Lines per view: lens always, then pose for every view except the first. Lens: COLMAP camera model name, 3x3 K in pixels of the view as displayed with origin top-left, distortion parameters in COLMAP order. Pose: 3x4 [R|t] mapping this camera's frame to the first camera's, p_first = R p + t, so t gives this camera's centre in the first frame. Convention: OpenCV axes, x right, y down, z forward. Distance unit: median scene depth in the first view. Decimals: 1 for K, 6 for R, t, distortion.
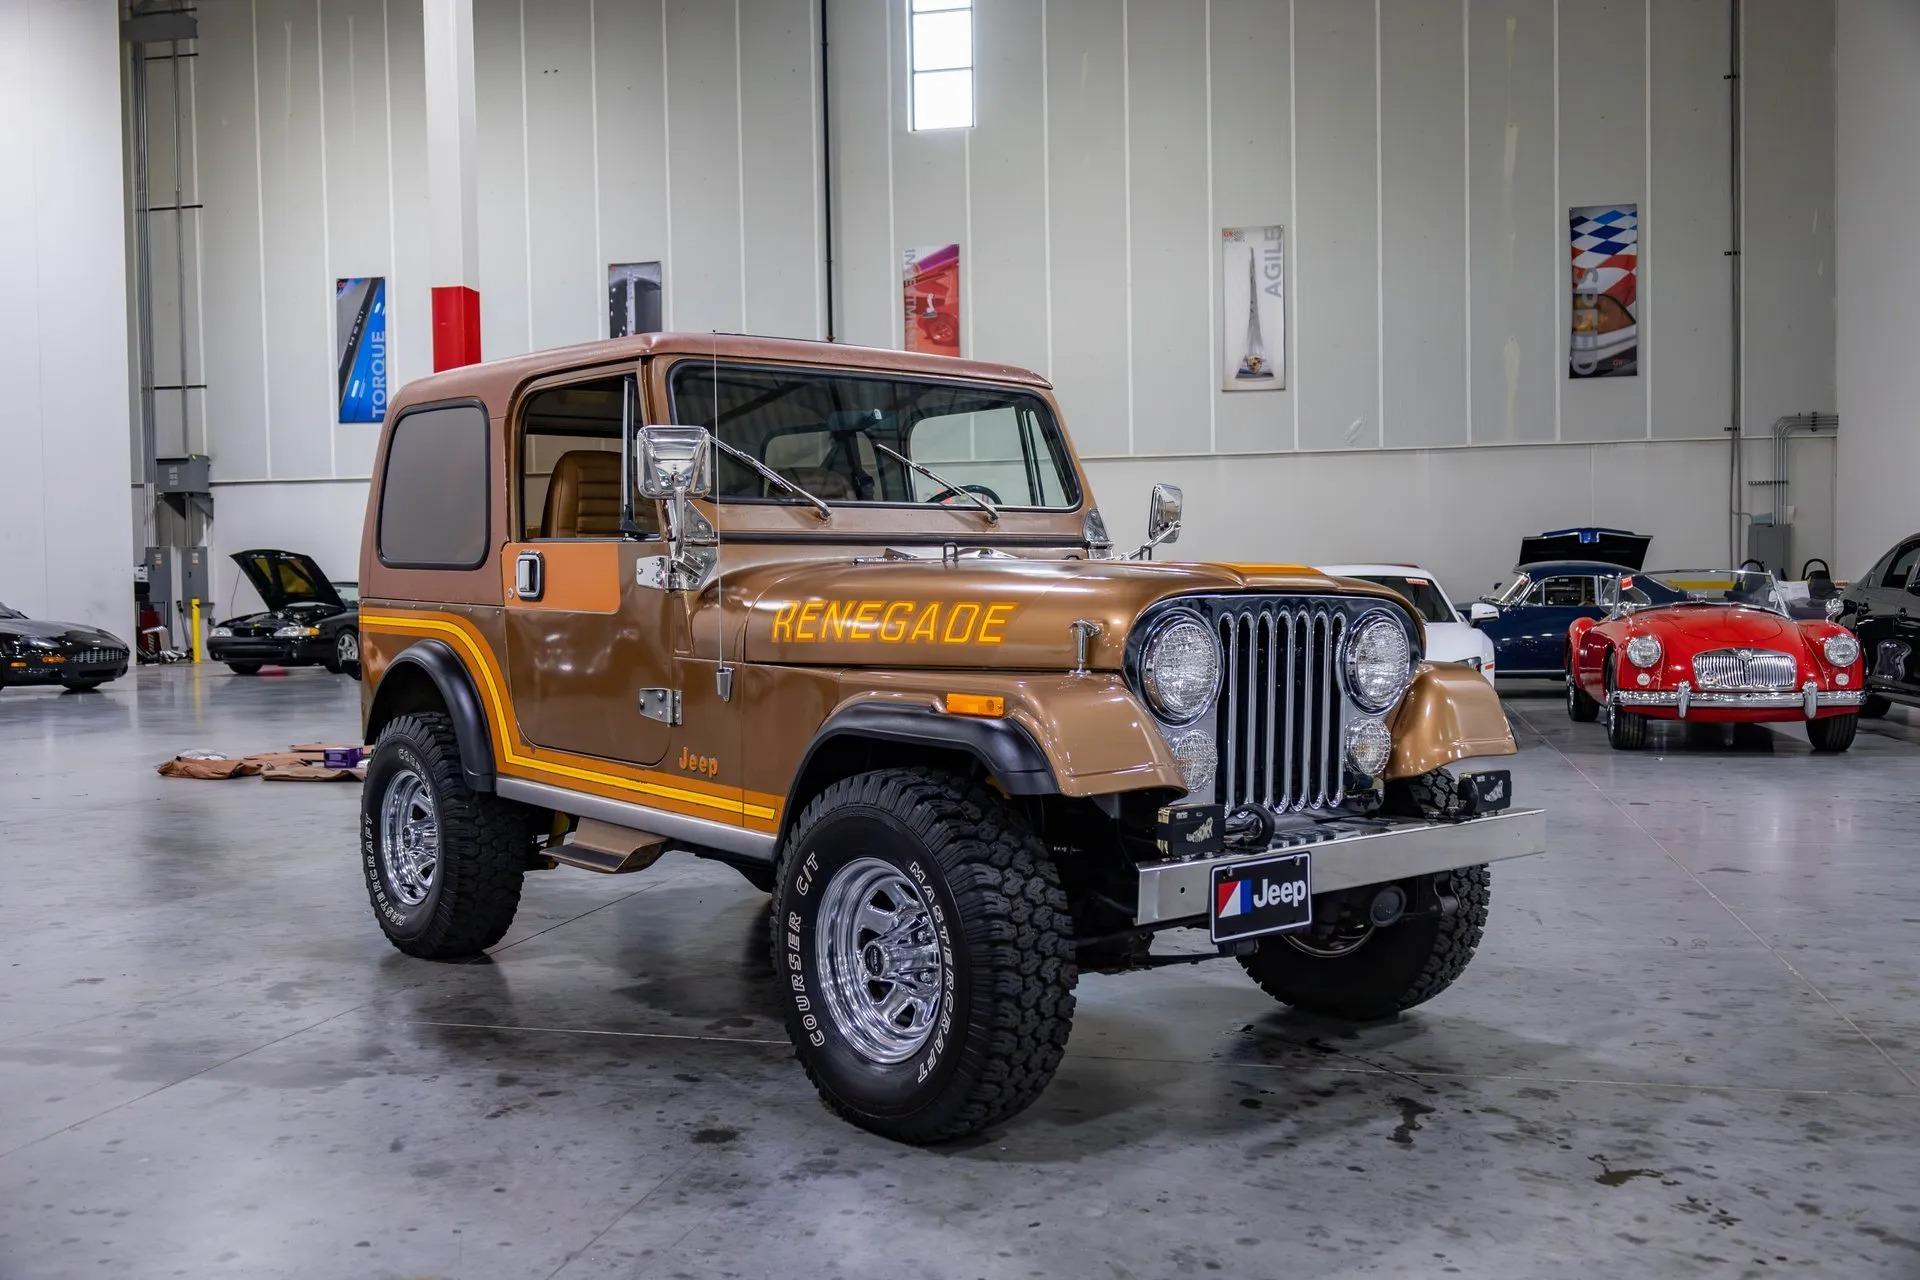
lens RADIAL K [[1984.7, 0, 1053.2], [0, 1984.7, 649.8], [0, 0, 1]] dist [-0.005818, 0.006429]
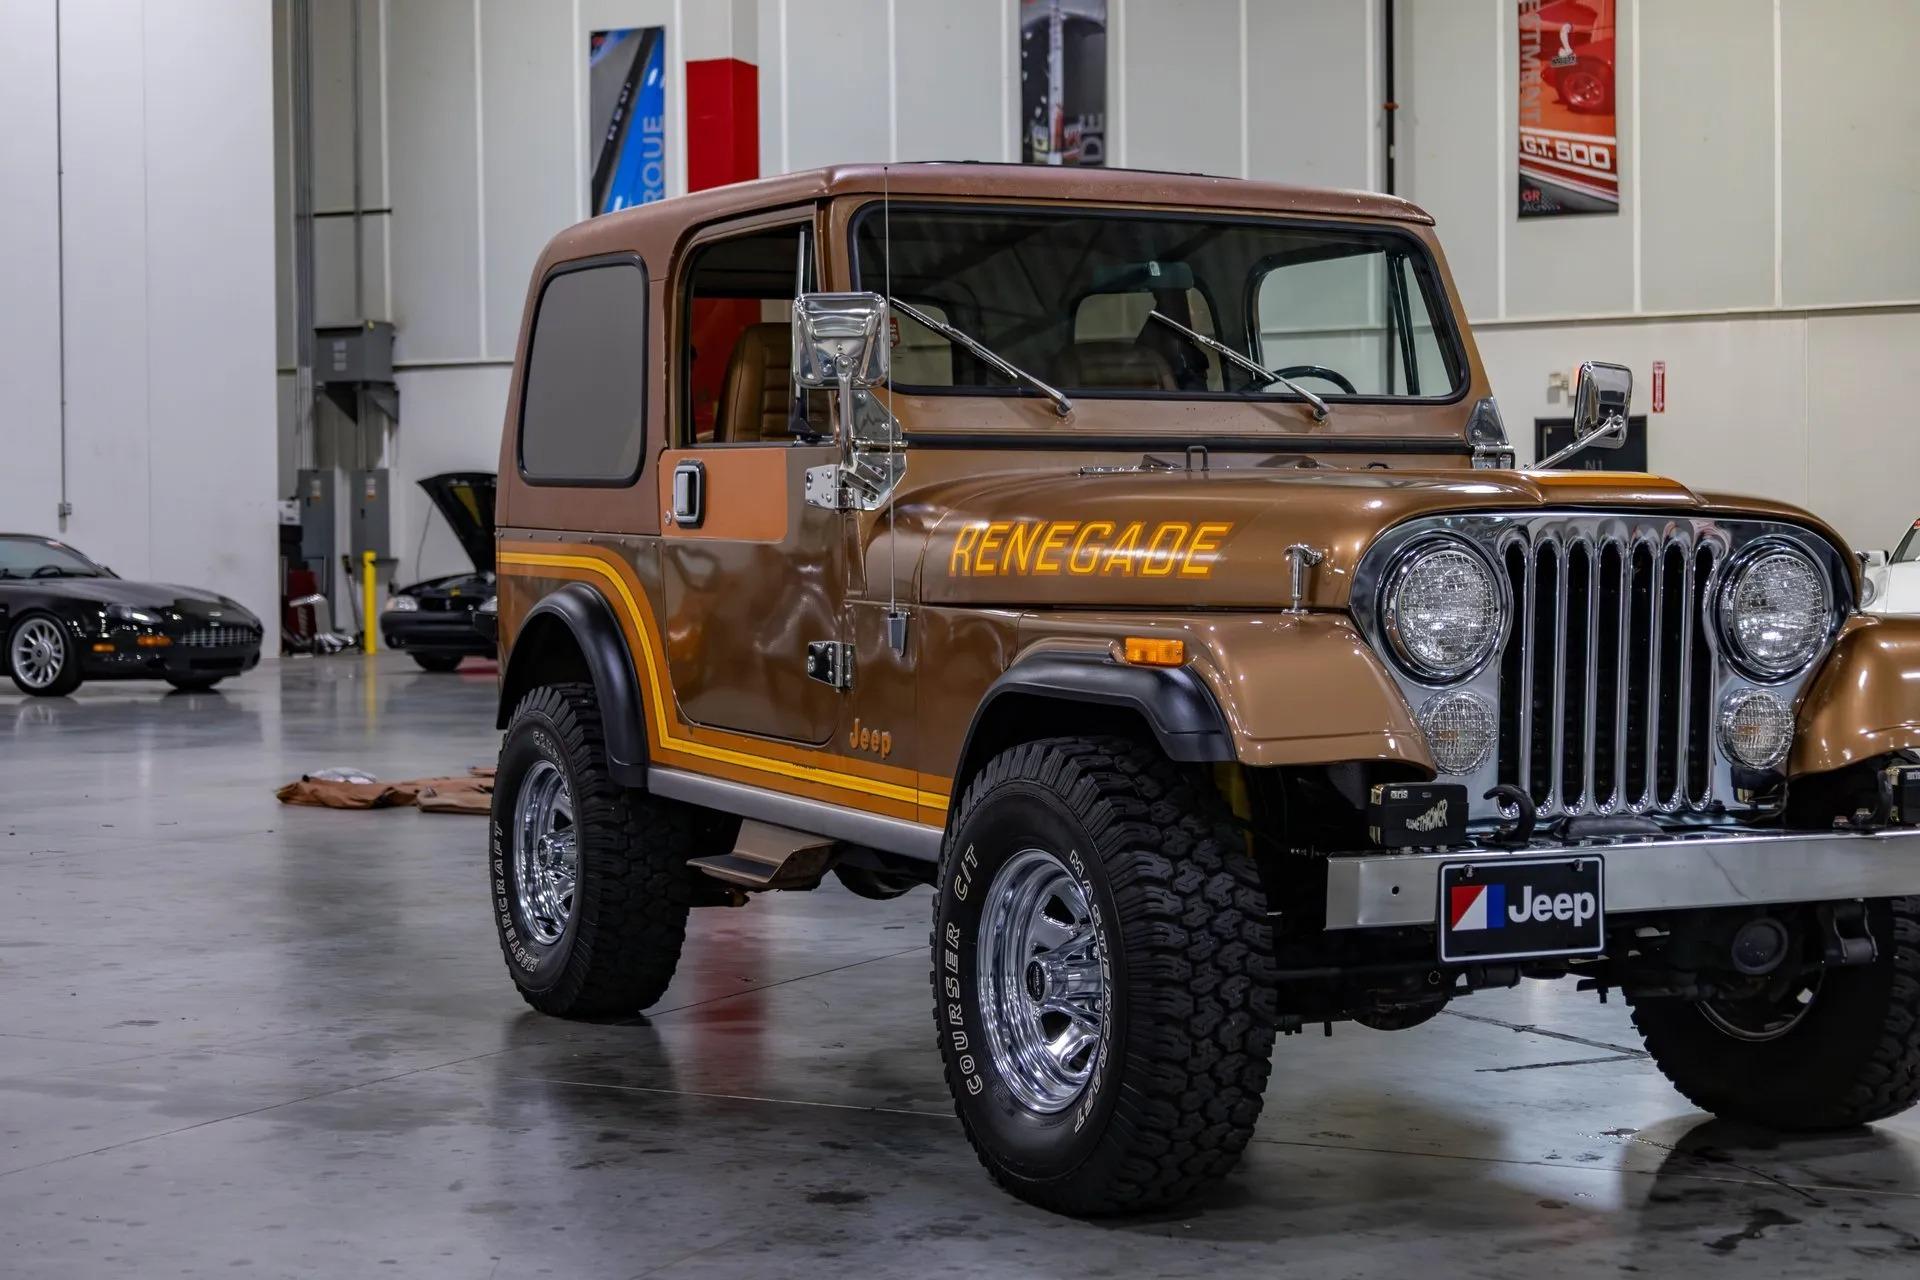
lens RADIAL K [[3679.2, 0, 960.0], [0, 3679.2, 640.0], [0, 0, 1]] dist [0.020087, 0.092111]
pose [[0.966413, 0.010141, -0.256795, 0.206160], [-0.011746, 0.999920, -0.004720, 0.024775], [0.256727, 0.007578, 0.966454, -0.331592]]
